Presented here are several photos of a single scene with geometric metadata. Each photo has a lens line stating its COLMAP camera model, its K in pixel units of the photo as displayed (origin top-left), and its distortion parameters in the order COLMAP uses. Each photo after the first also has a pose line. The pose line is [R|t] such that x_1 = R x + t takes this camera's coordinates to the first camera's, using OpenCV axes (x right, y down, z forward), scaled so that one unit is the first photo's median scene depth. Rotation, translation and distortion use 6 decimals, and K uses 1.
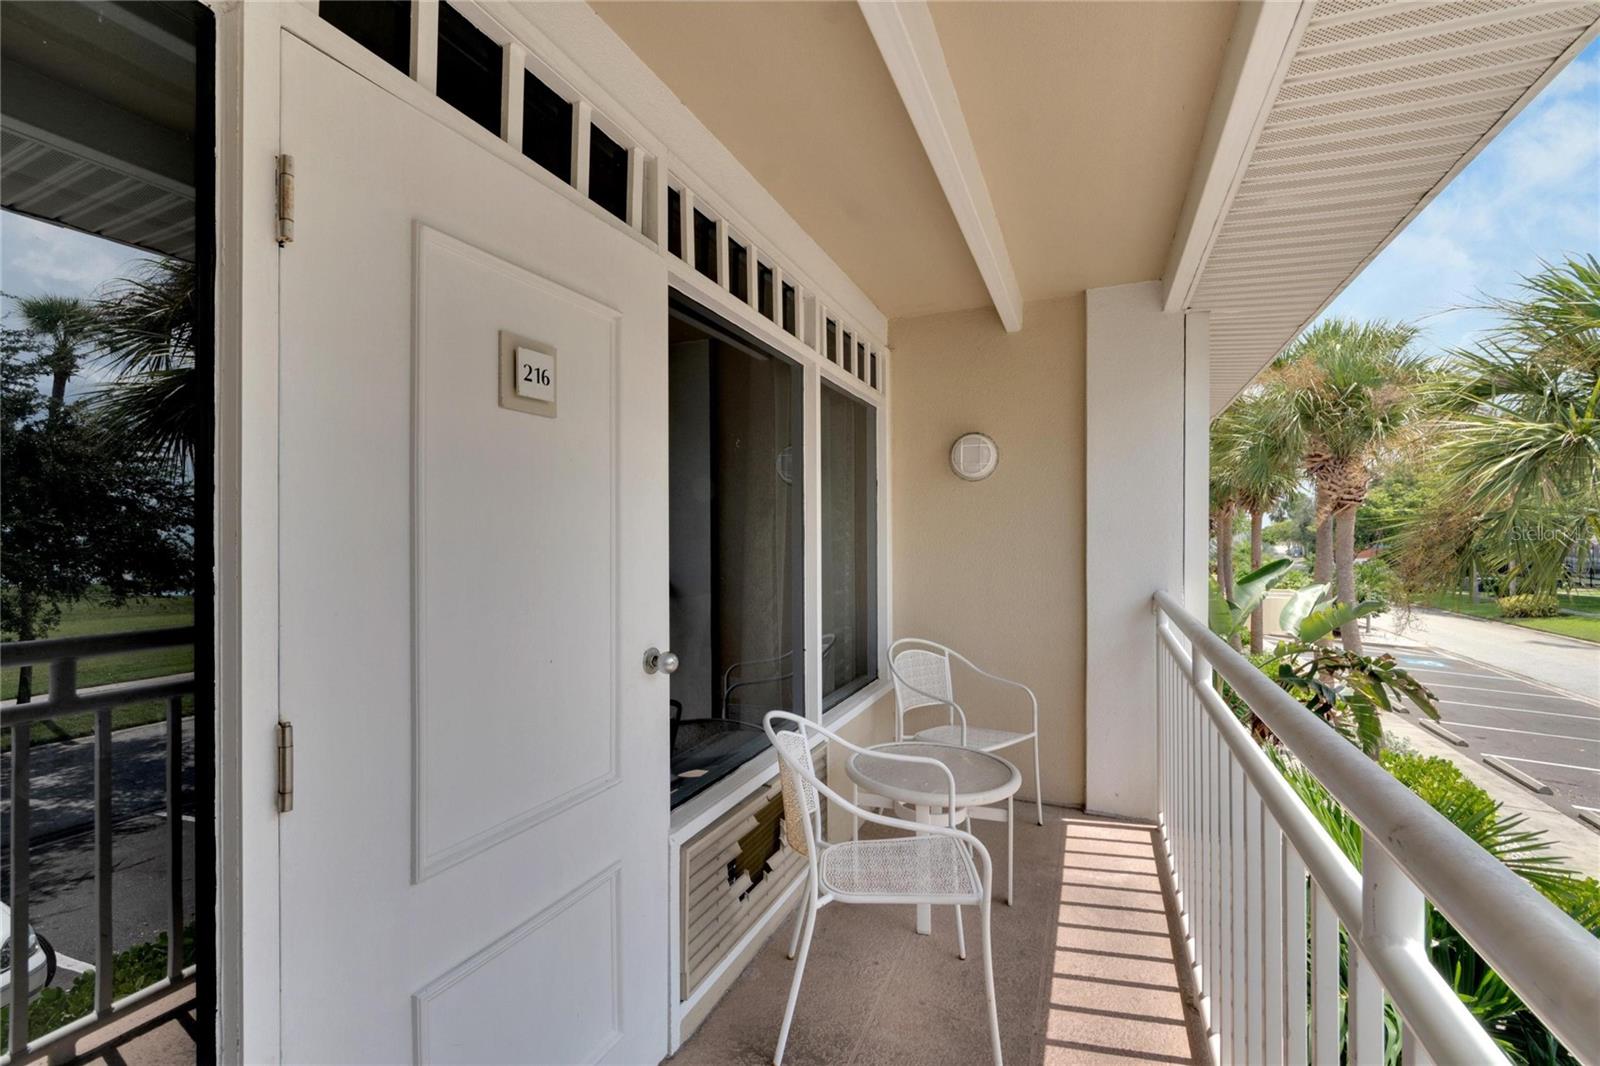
lens RADIAL K [[705.7, 0, 786.1], [0, 705.7, 518.9], [0, 0, 1]] dist [0.000985, -0.004724]
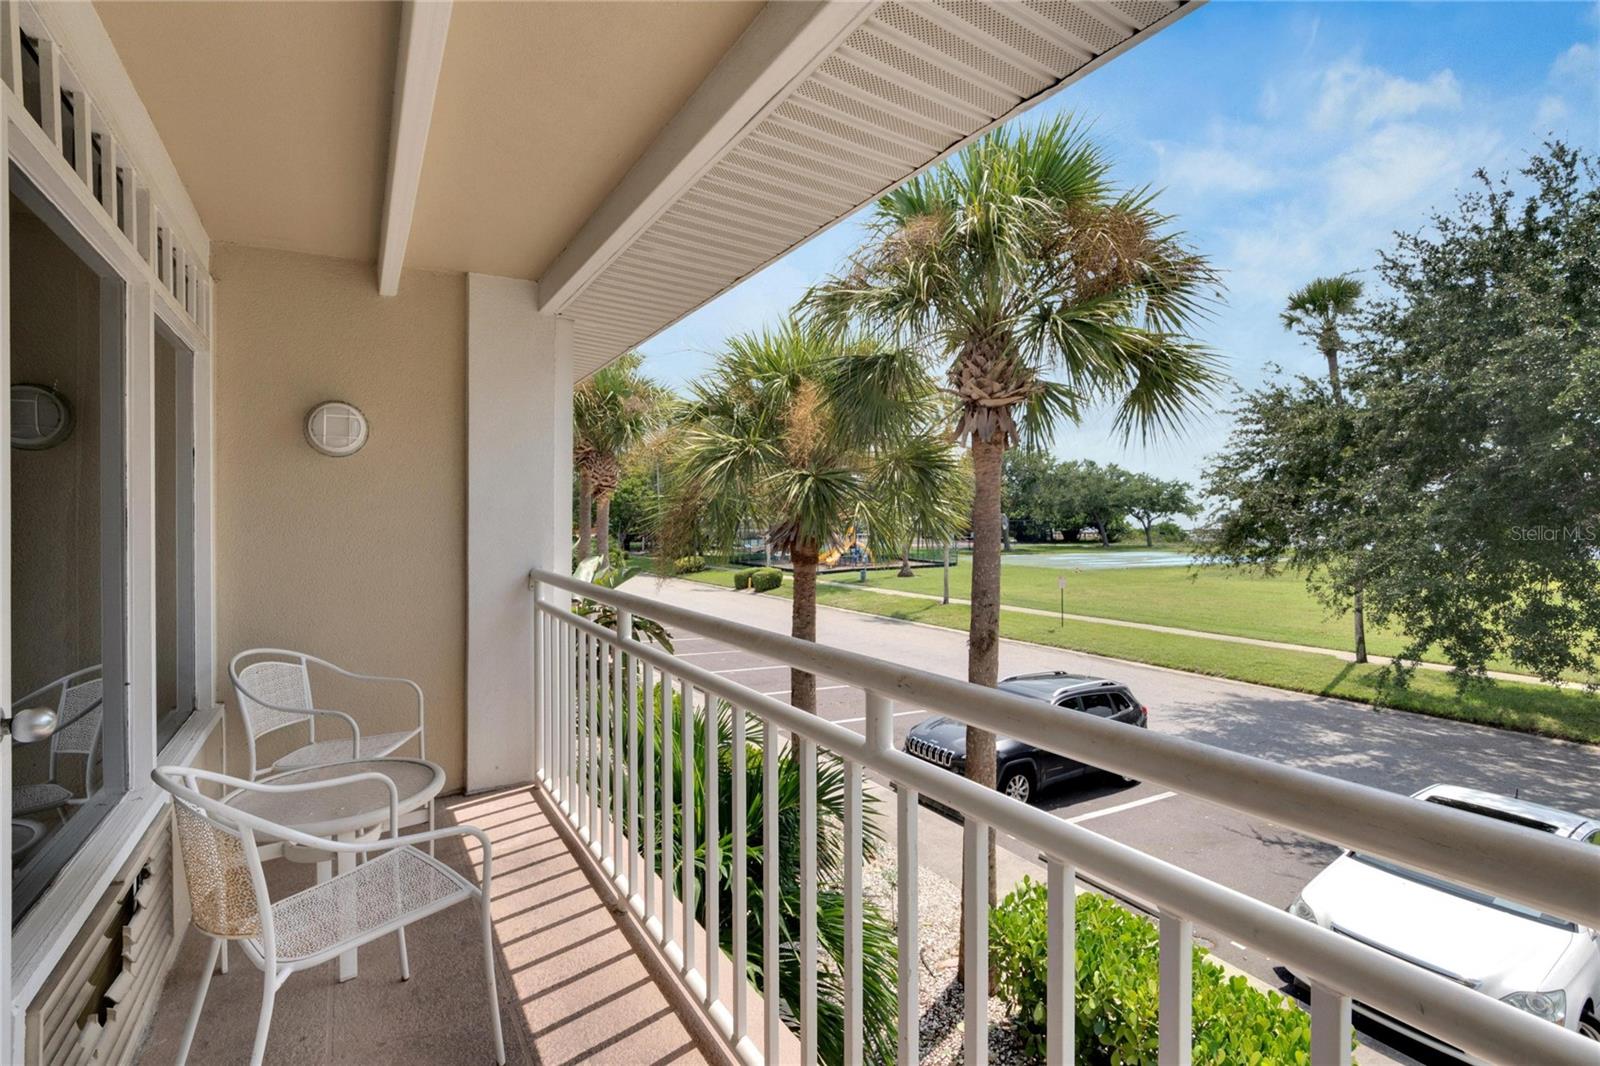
lens RADIAL K [[718.6, 0, 800.7], [0, 718.6, 502.7], [0, 0, 1]] dist [-0.002081, -0.000859]
pose [[0.577805, 0.005378, 0.816157, -0.138217], [-0.007577, 0.999971, -0.001225, -0.000683], [-0.816140, -0.005476, 0.577829, 0.027242]]
